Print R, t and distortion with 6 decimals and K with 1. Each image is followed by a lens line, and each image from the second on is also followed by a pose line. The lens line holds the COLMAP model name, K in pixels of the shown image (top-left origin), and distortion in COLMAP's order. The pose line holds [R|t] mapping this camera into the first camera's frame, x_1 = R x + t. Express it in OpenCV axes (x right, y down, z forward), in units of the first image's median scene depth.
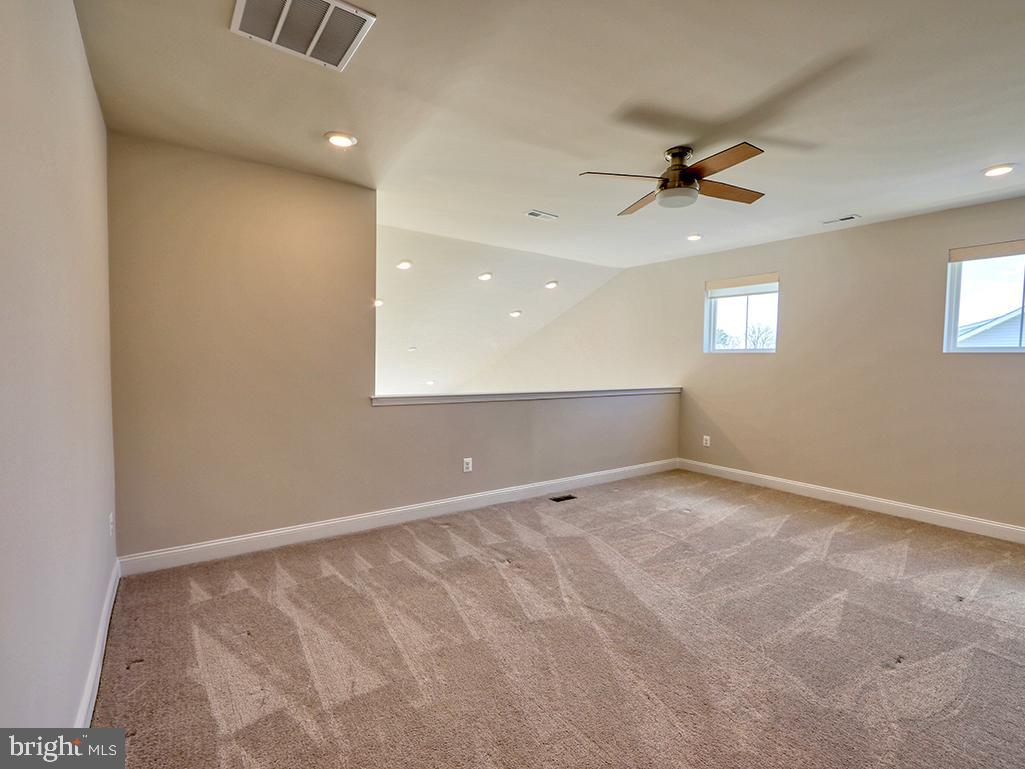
lens RADIAL K [[490.9, 0, 512.5], [0, 490.9, 384.5], [0, 0, 1]] dist [-0.003652, 0.000123]
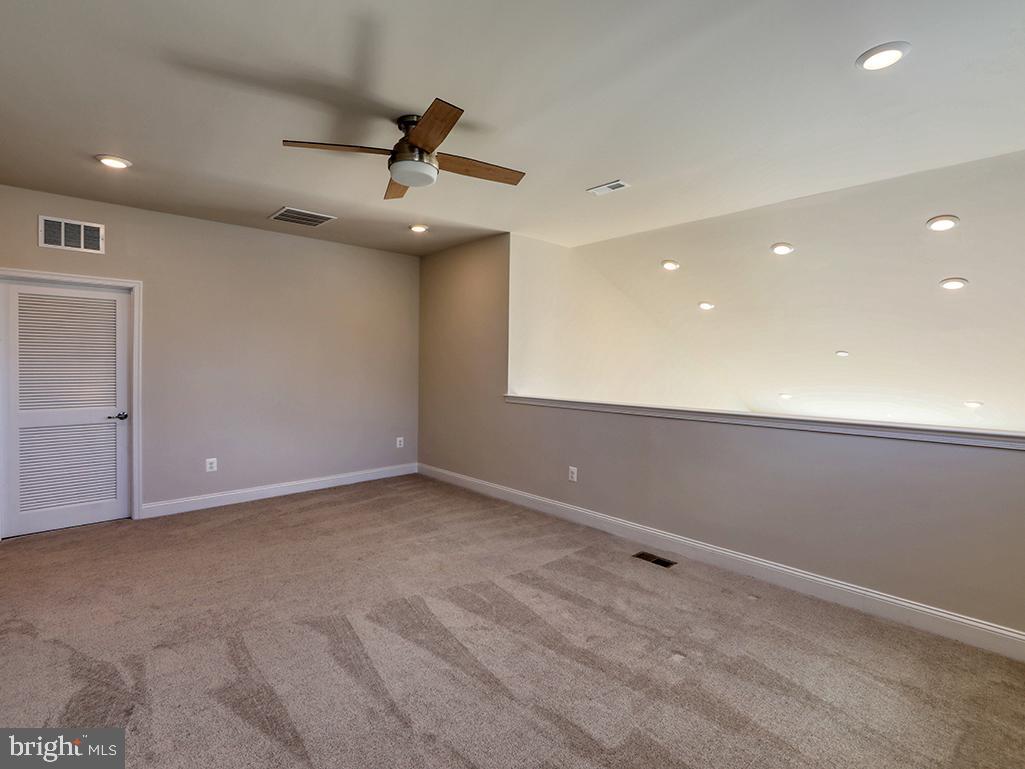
lens RADIAL K [[490.9, 0, 512.5], [0, 490.9, 384.5], [0, 0, 1]] dist [-0.003652, 0.000123]
pose [[0.094022, 0.024646, -0.995265, 0.860655], [-0.049240, 0.998585, 0.020076, -0.026039], [0.994352, 0.047119, 0.095103, 0.788740]]
